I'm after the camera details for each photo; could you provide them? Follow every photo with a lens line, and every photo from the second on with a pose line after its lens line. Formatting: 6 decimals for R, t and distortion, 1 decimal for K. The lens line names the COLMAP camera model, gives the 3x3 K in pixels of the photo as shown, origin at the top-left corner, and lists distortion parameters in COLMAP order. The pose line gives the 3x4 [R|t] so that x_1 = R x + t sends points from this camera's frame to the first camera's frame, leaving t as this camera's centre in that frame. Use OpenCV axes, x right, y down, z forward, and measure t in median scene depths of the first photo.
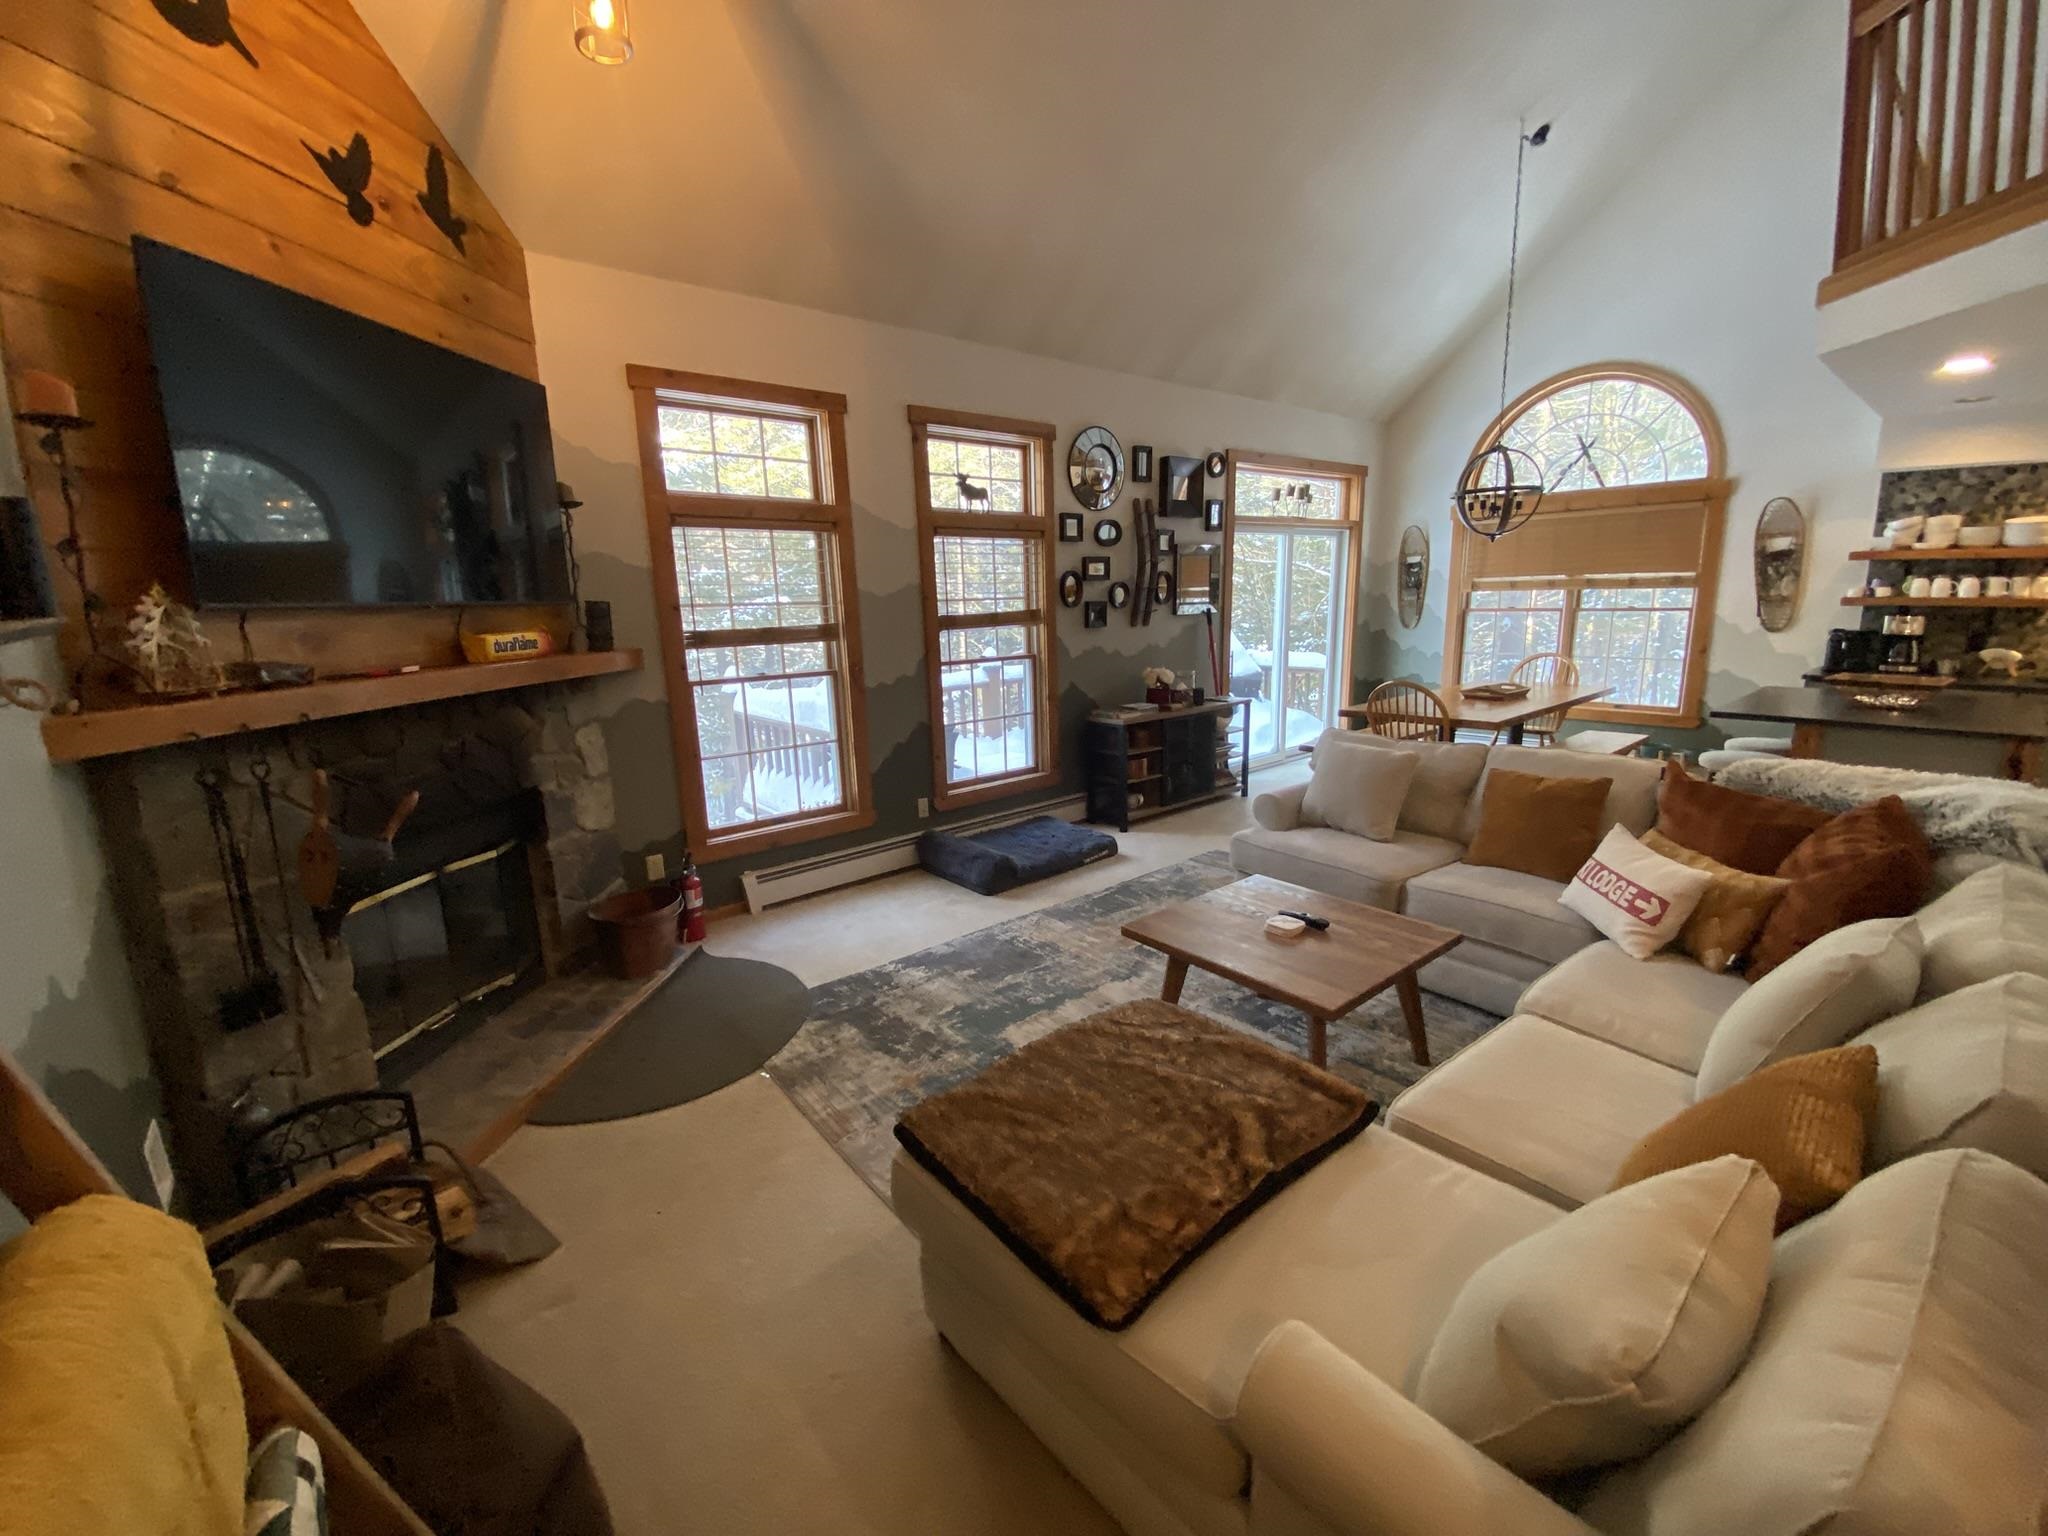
lens RADIAL K [[828.0, 0, 1024.7], [0, 828.0, 760.2], [0, 0, 1]] dist [0.000458, 0.000017]
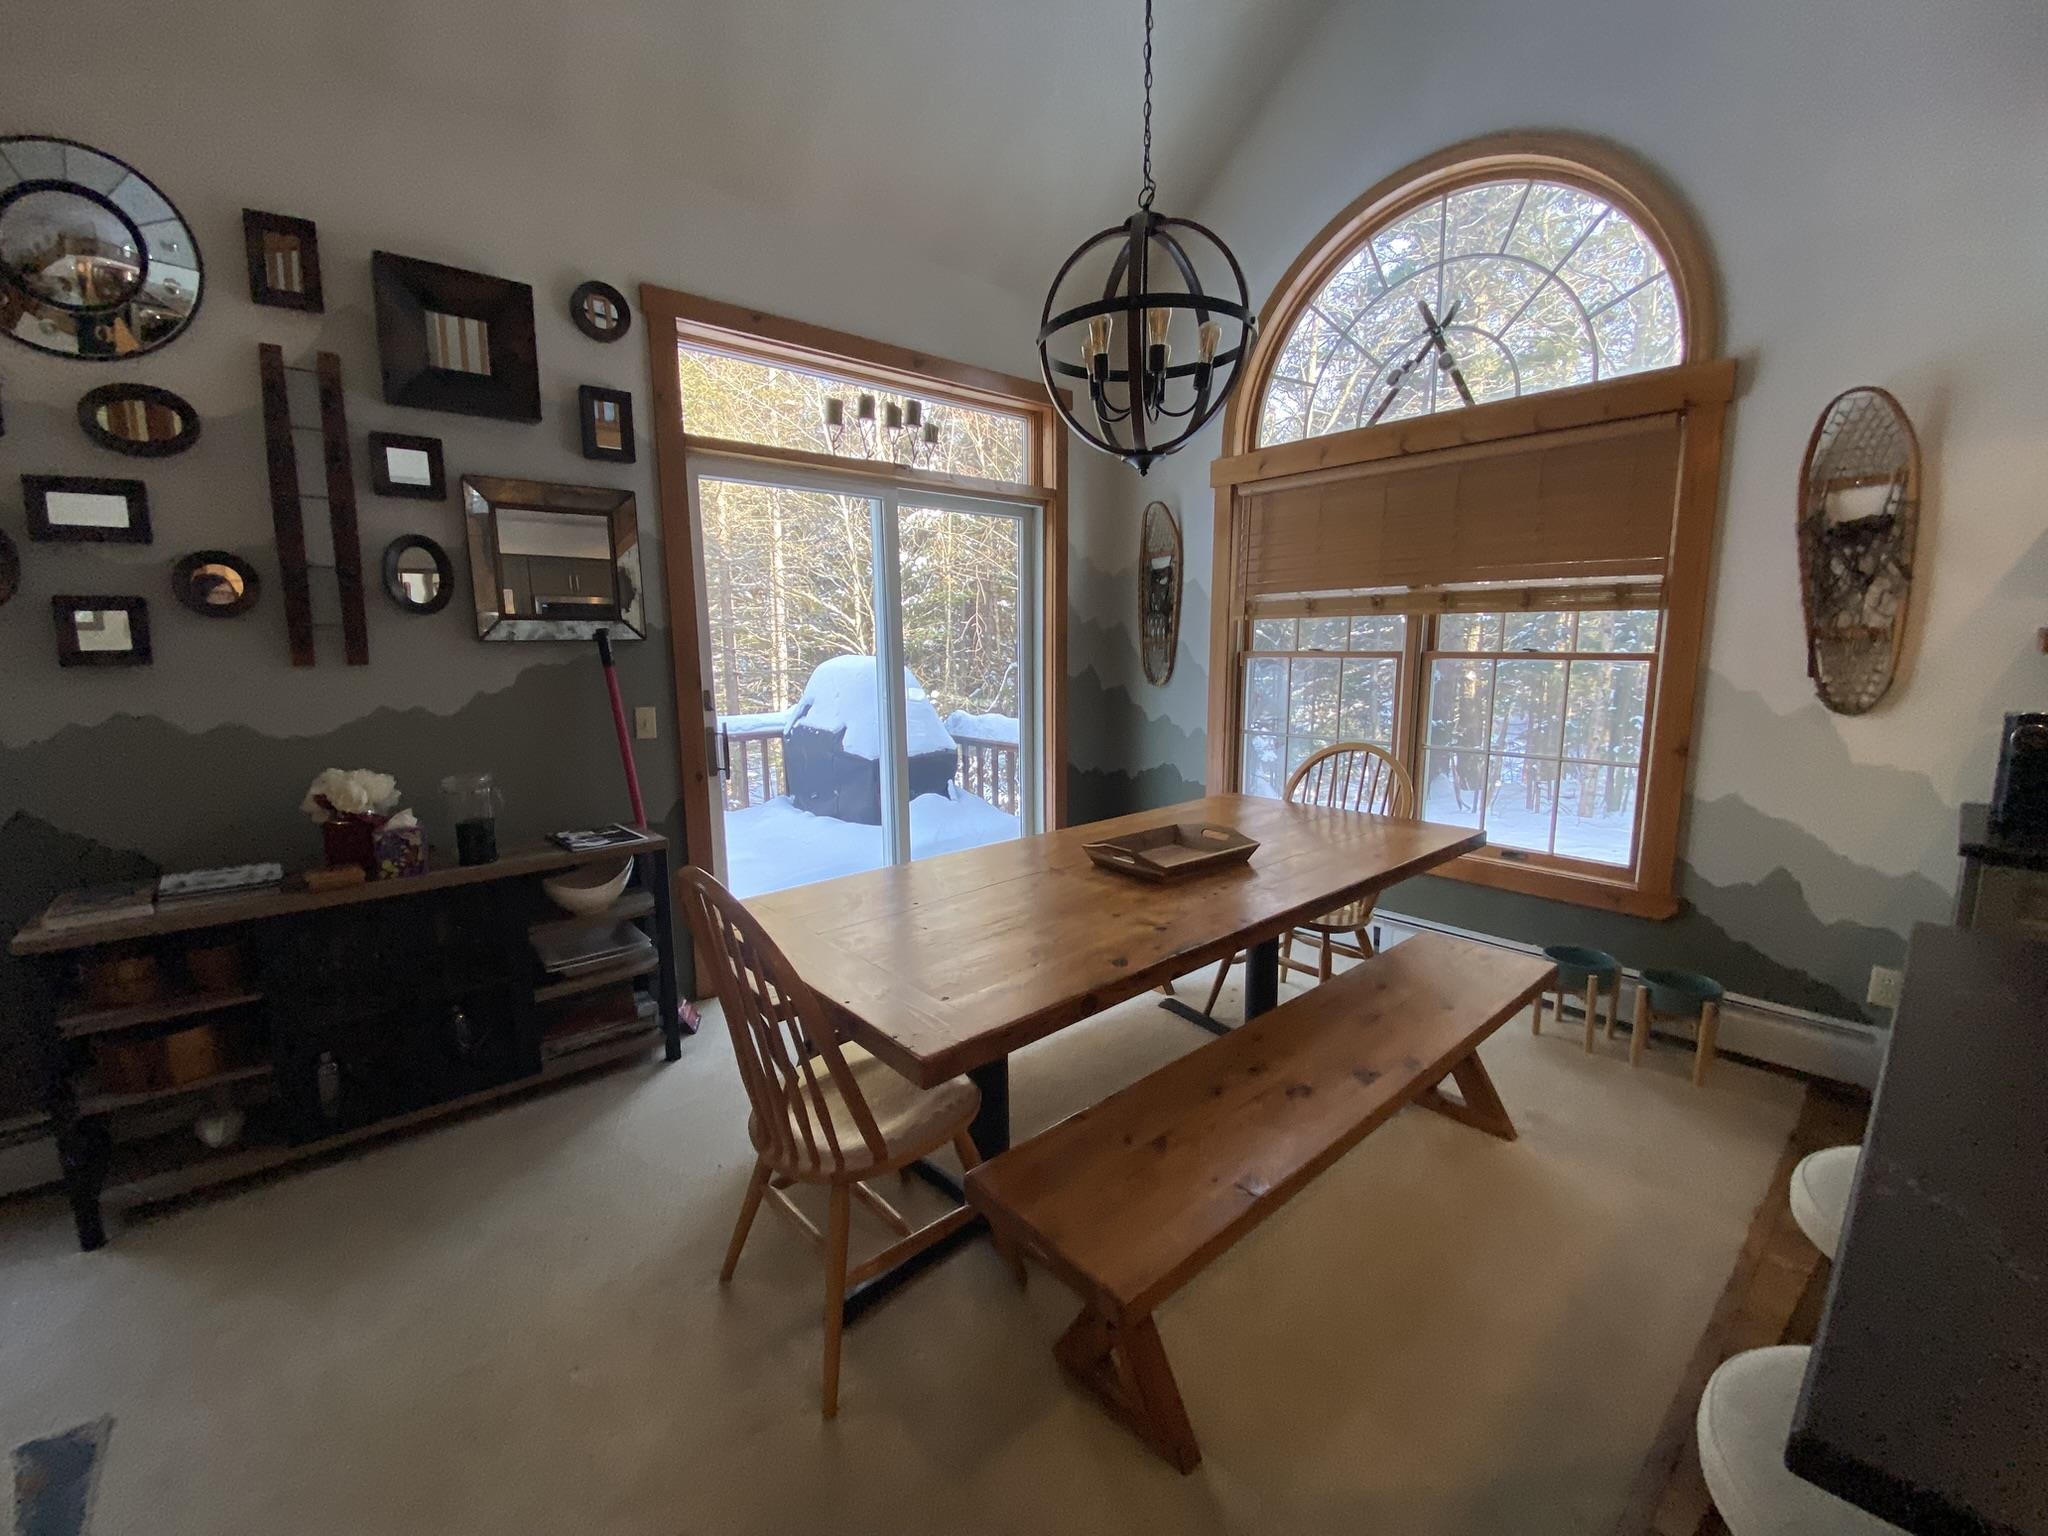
lens RADIAL K [[827.9, 0, 1024.0], [0, 827.9, 768.0], [0, 0, 1]] dist [-0.002584, -0.000561]
pose [[0.999411, 0.018431, 0.028947, 0.372703], [-0.016979, 0.998624, -0.049624, -0.077958], [-0.029822, 0.049104, 0.998348, 0.467135]]
